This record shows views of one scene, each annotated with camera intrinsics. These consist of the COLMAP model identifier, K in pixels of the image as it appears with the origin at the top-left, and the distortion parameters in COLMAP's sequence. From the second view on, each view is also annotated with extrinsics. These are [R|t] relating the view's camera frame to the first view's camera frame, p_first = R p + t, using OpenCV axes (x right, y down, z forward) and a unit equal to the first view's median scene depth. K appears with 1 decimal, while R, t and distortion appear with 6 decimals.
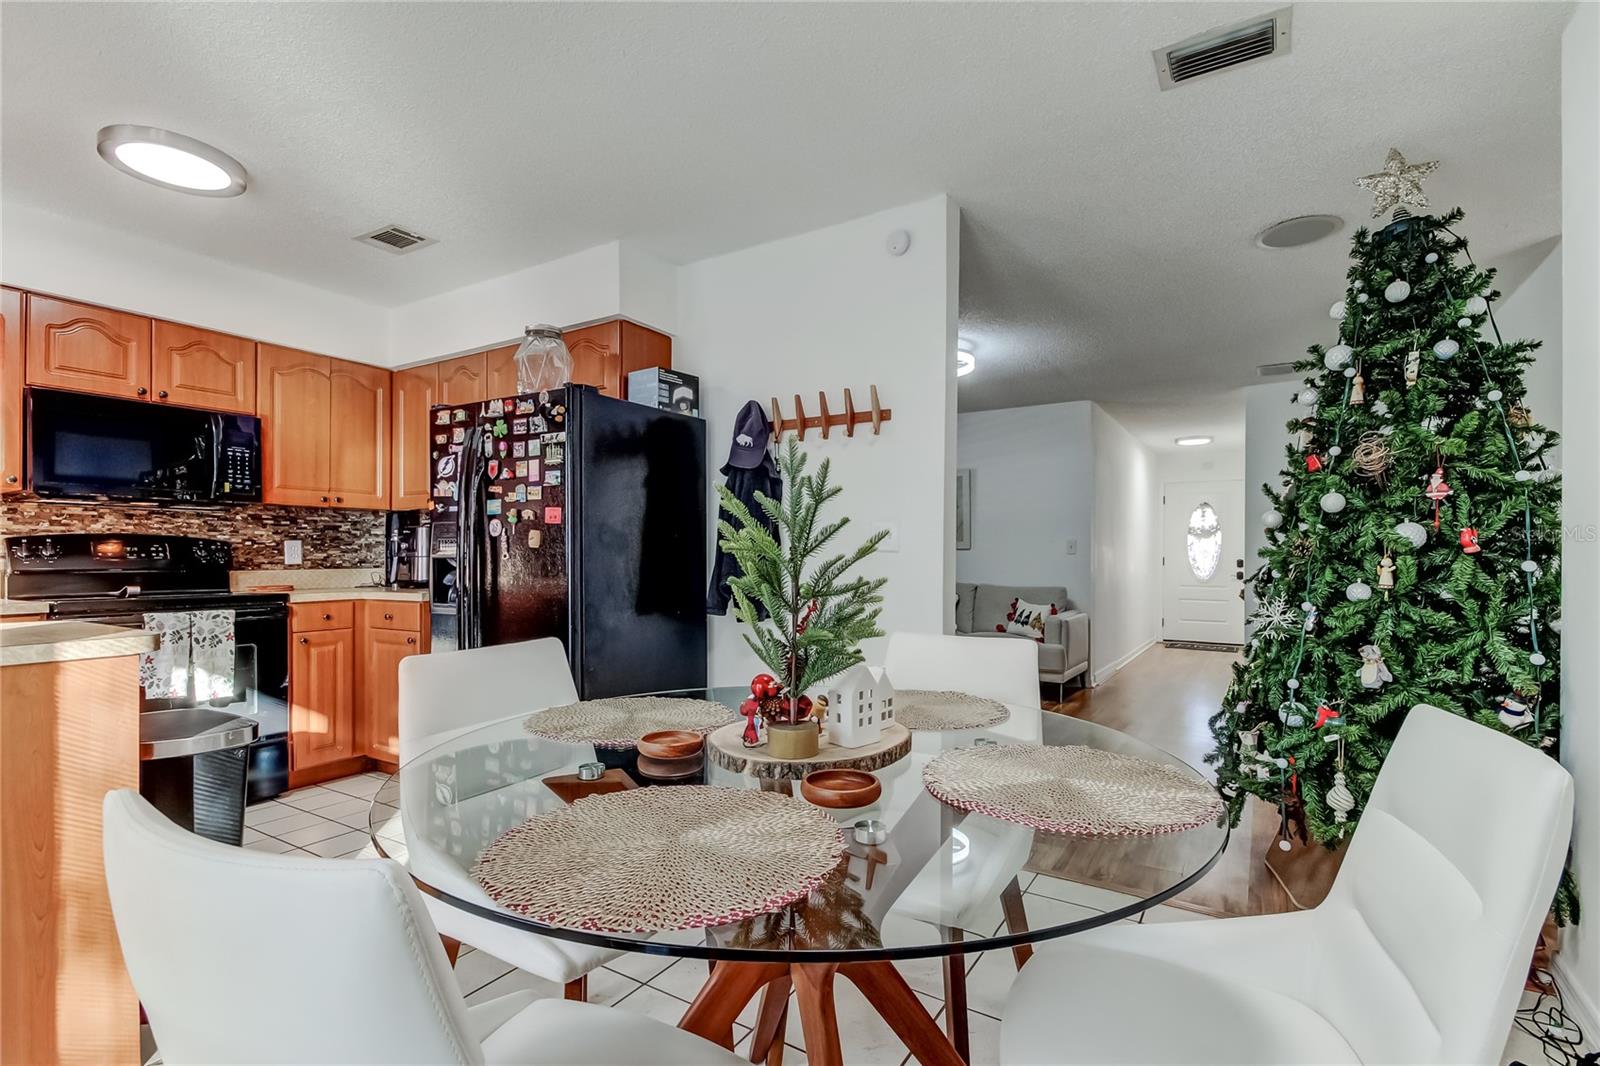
lens RADIAL K [[744.6, 0, 807.4], [0, 744.6, 547.0], [0, 0, 1]] dist [0.010200, -0.002293]
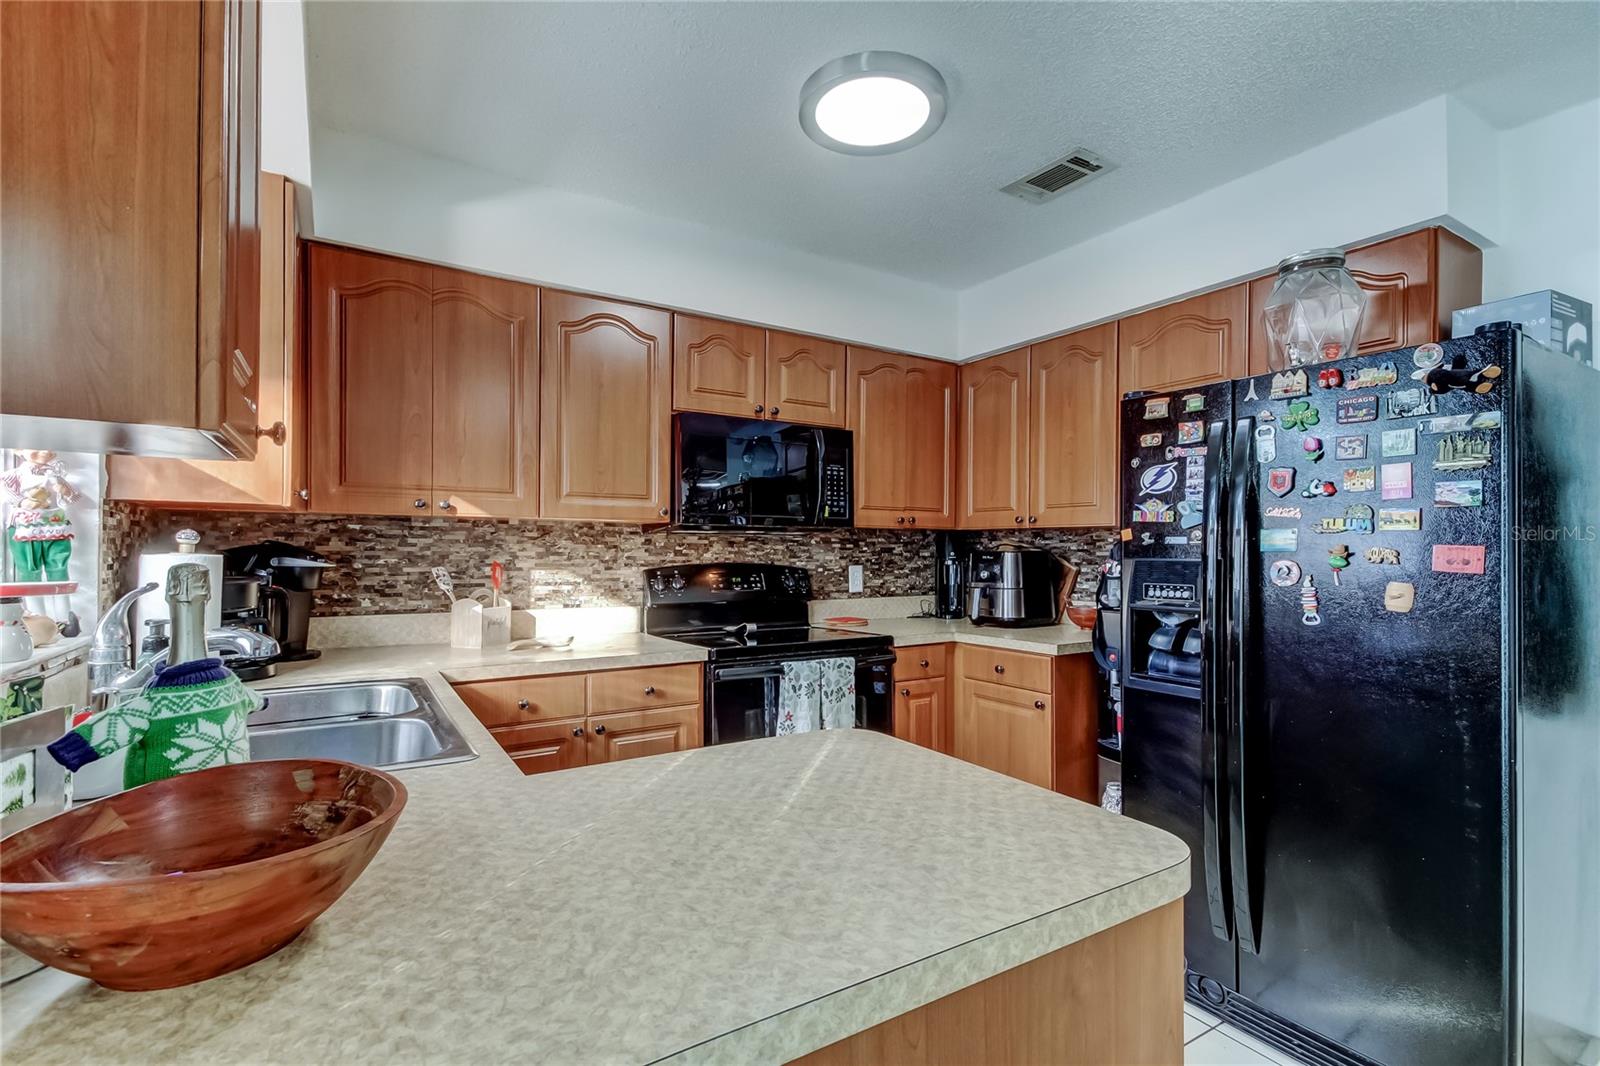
lens RADIAL K [[744.6, 0, 792.9], [0, 744.6, 540.0], [0, 0, 1]] dist [0.010200, -0.002293]
pose [[0.893559, -0.002730, -0.448938, -0.434844], [0.001466, 0.999994, -0.003164, -0.045014], [0.448944, 0.002170, 0.893557, 0.207307]]
